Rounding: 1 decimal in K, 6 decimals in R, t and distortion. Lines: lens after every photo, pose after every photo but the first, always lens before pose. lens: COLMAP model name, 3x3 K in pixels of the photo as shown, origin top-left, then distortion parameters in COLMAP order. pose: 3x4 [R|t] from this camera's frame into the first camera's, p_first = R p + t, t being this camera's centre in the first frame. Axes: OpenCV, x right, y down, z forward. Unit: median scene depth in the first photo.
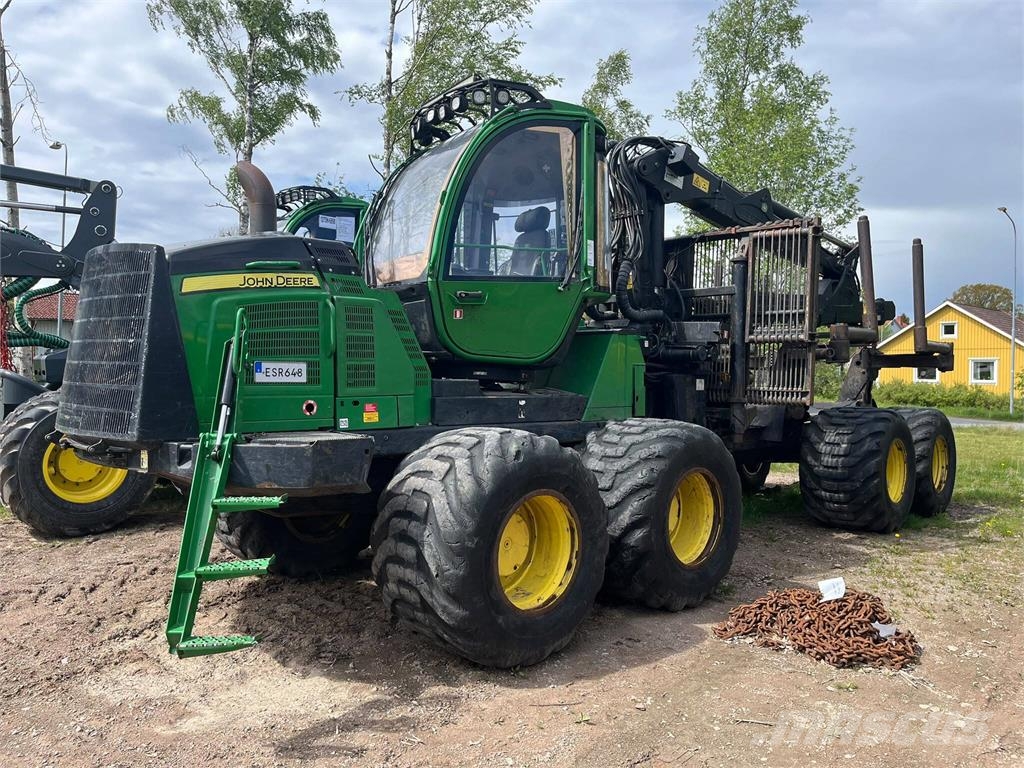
lens RADIAL K [[770.2, 0, 514.6], [0, 770.2, 380.5], [0, 0, 1]] dist [0.075090, -0.105971]
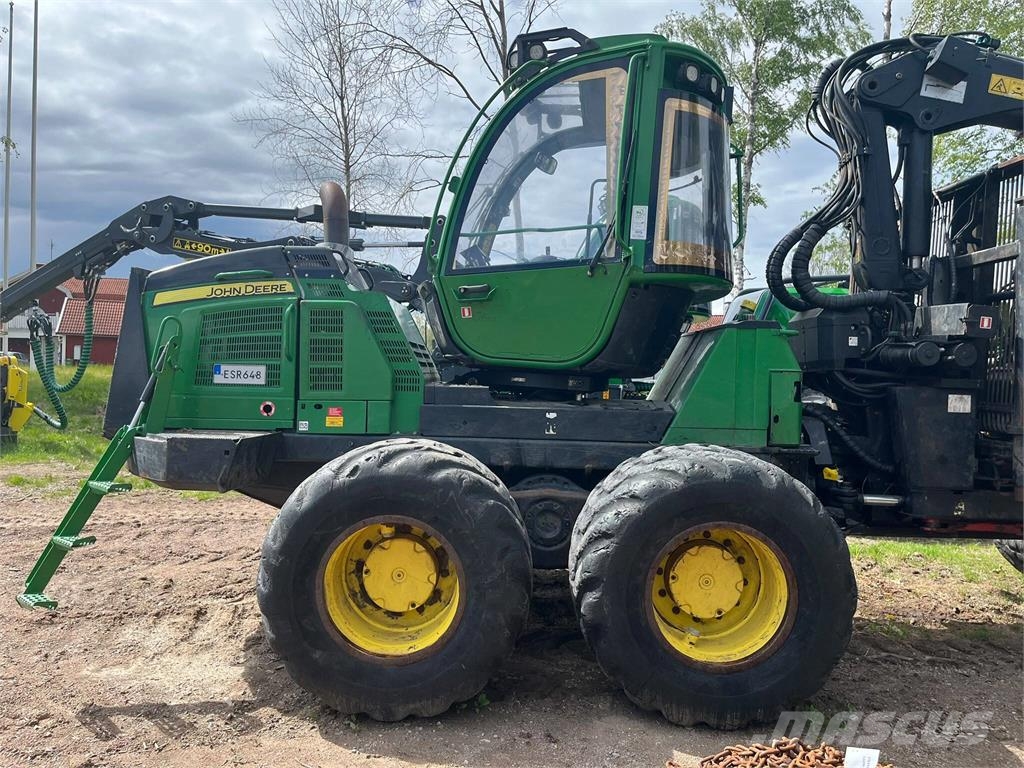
lens RADIAL K [[773.2, 0, 512.0], [0, 773.2, 384.0], [0, 0, 1]] dist [0.074949, -0.119428]
pose [[0.721776, 0.011095, -0.692037, 0.670409], [-0.020660, 0.999771, -0.005519, 0.000692], [0.691818, 0.018281, 0.721841, 0.451567]]
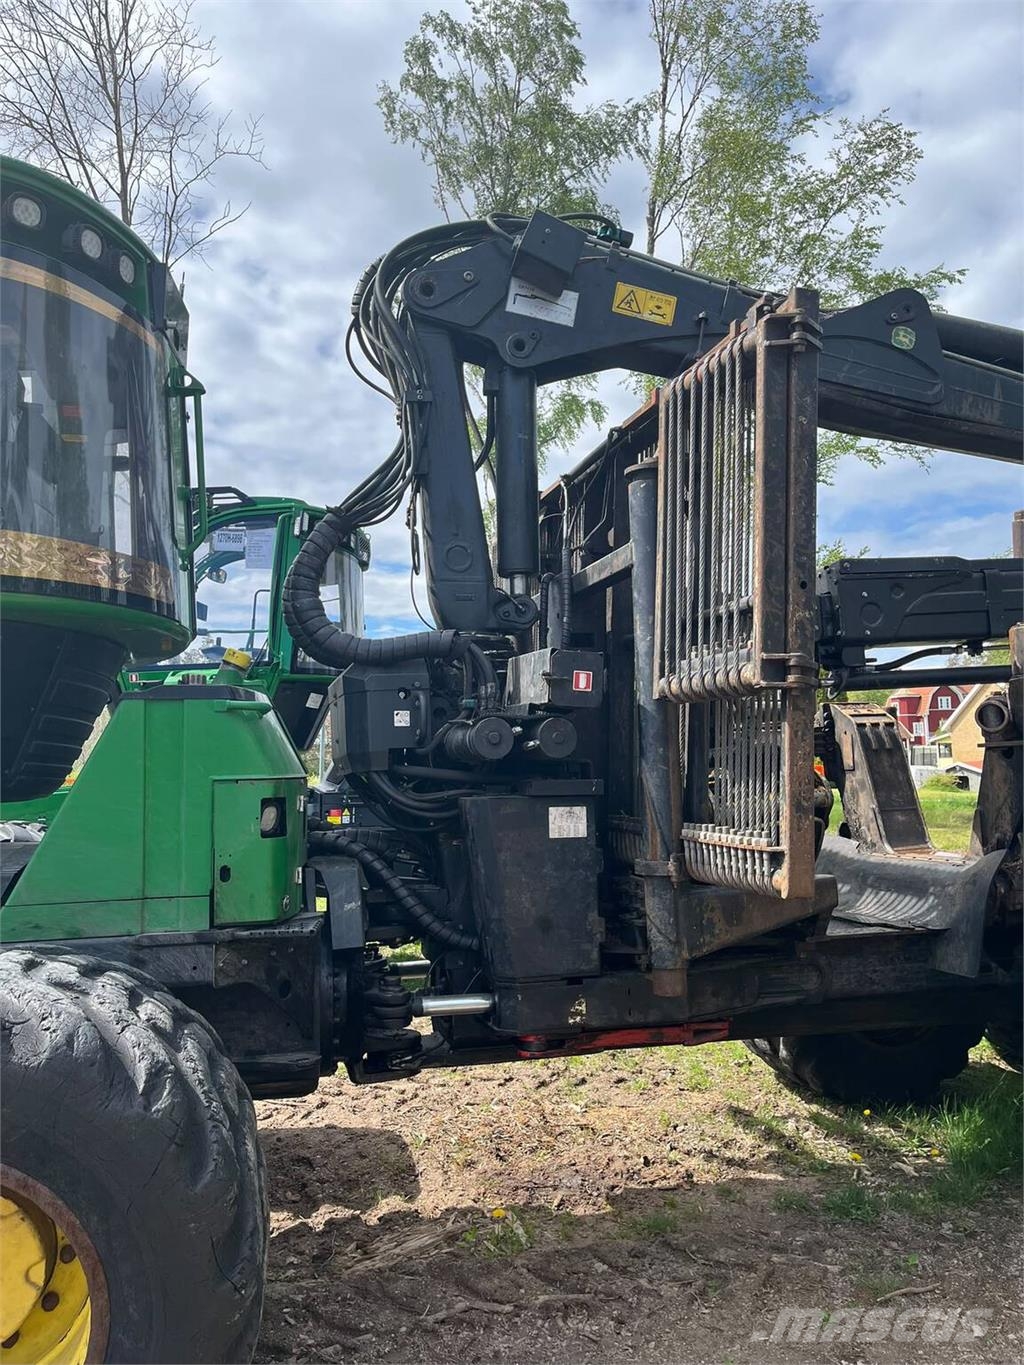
lens RADIAL K [[1042.9, 0, 514.5], [0, 1042.9, 677.8], [0, 0, 1]] dist [0.072088, -0.097215]
pose [[0.873238, -0.071278, -0.482053, 0.736158], [0.024328, 0.994388, -0.102964, -0.019607], [0.486687, 0.078185, 0.870071, 0.886654]]
